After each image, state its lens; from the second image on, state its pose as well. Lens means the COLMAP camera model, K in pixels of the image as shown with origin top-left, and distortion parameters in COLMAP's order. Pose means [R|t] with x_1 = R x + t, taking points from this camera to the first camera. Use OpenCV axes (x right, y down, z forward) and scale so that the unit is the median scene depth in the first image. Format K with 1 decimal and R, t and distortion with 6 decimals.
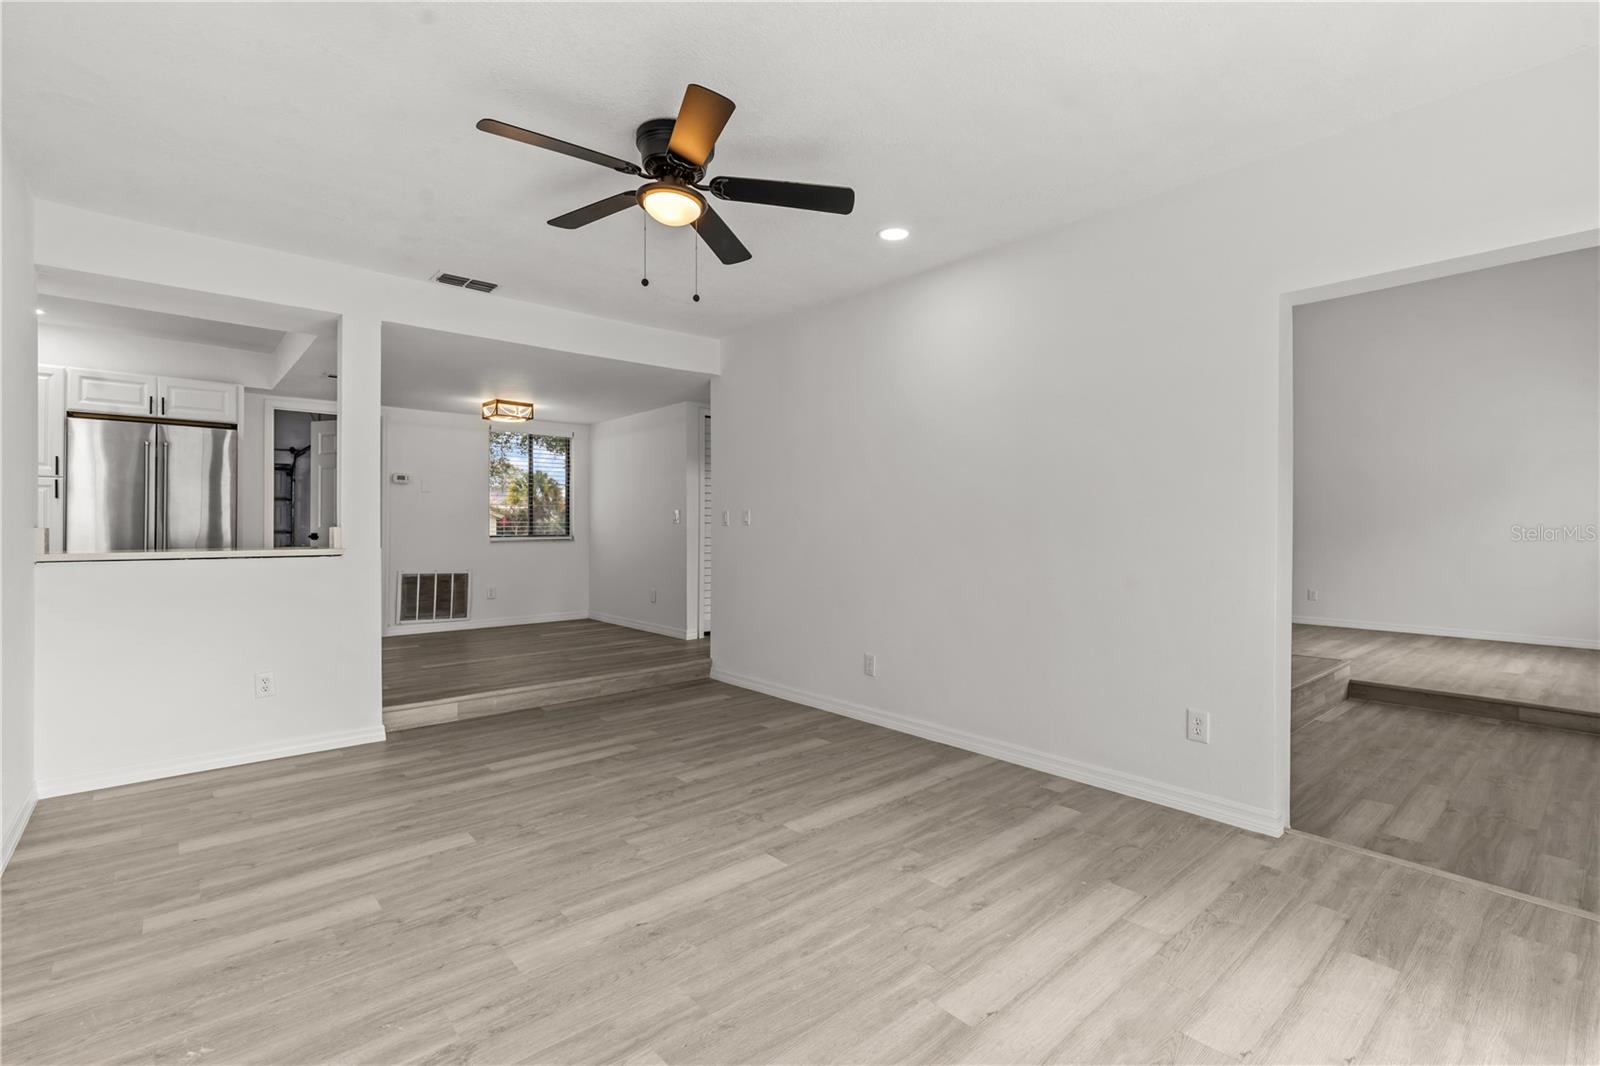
lens RADIAL K [[715.6, 0, 795.0], [0, 715.6, 528.3], [0, 0, 1]] dist [0.004481, -0.000538]
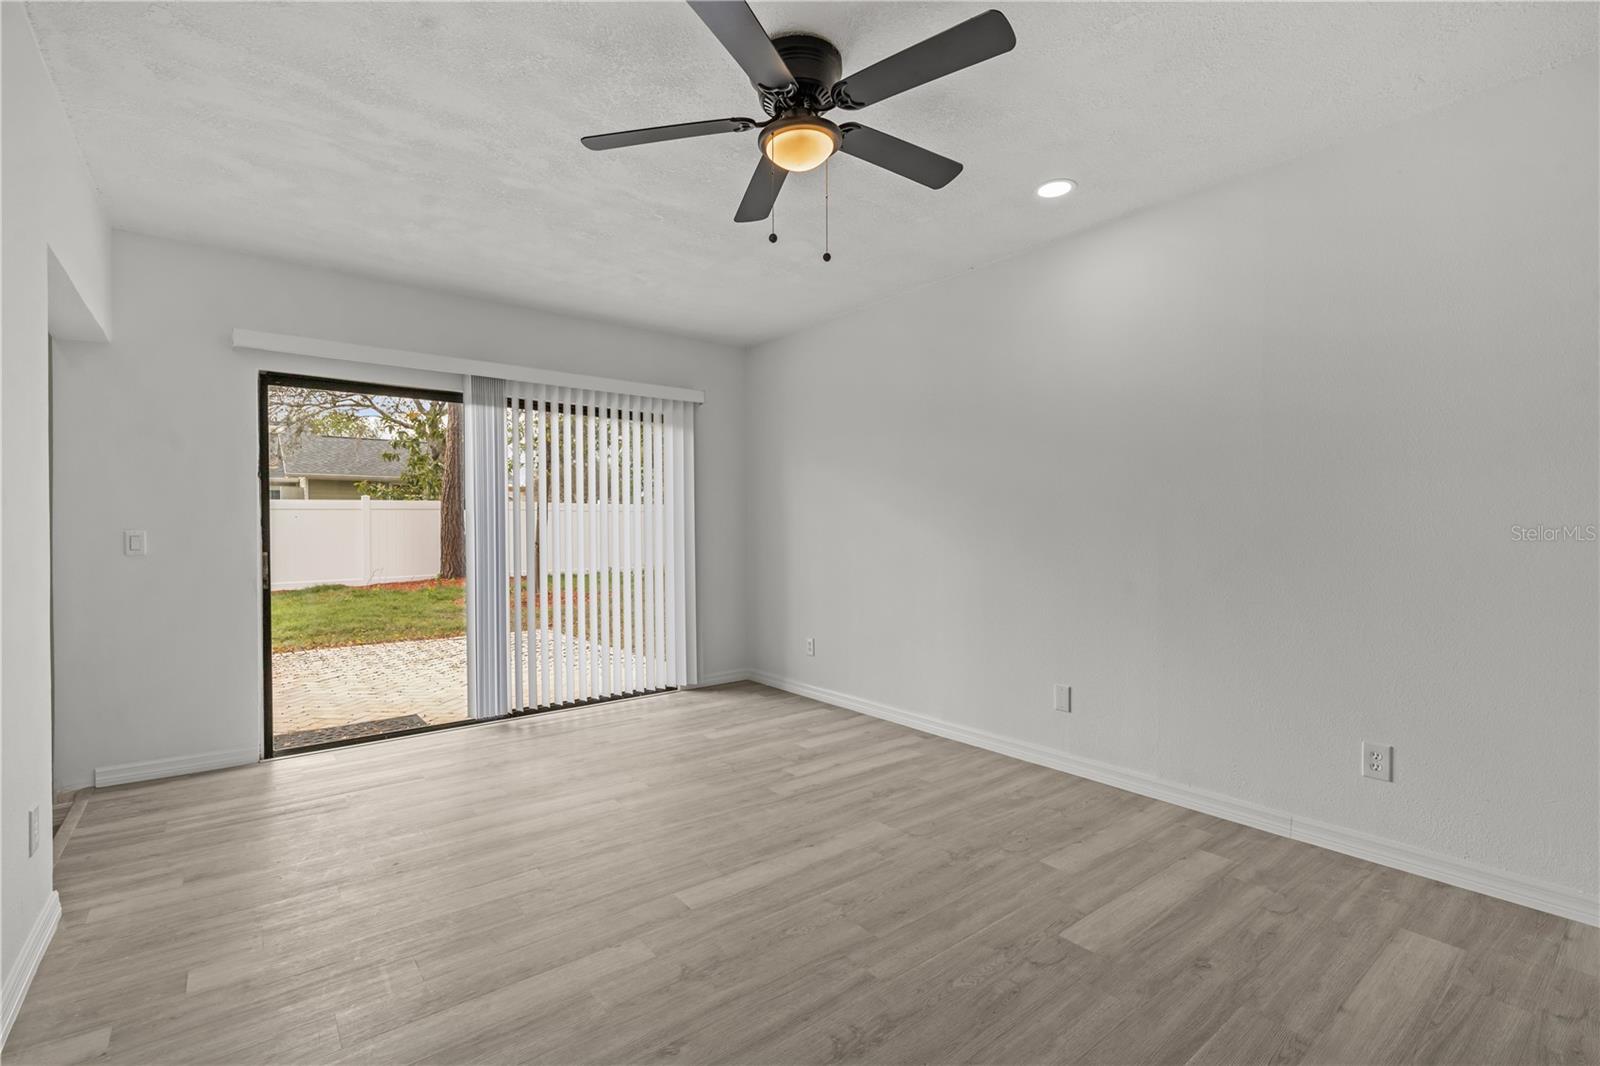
lens RADIAL K [[715.6, 0, 800.6], [0, 715.6, 530.4], [0, 0, 1]] dist [0.004481, -0.000538]
pose [[-0.999256, 0.002803, 0.038462, -0.208788], [0.003032, 0.999978, 0.005897, -0.007036], [-0.038444, 0.006009, -0.999243, 1.892482]]
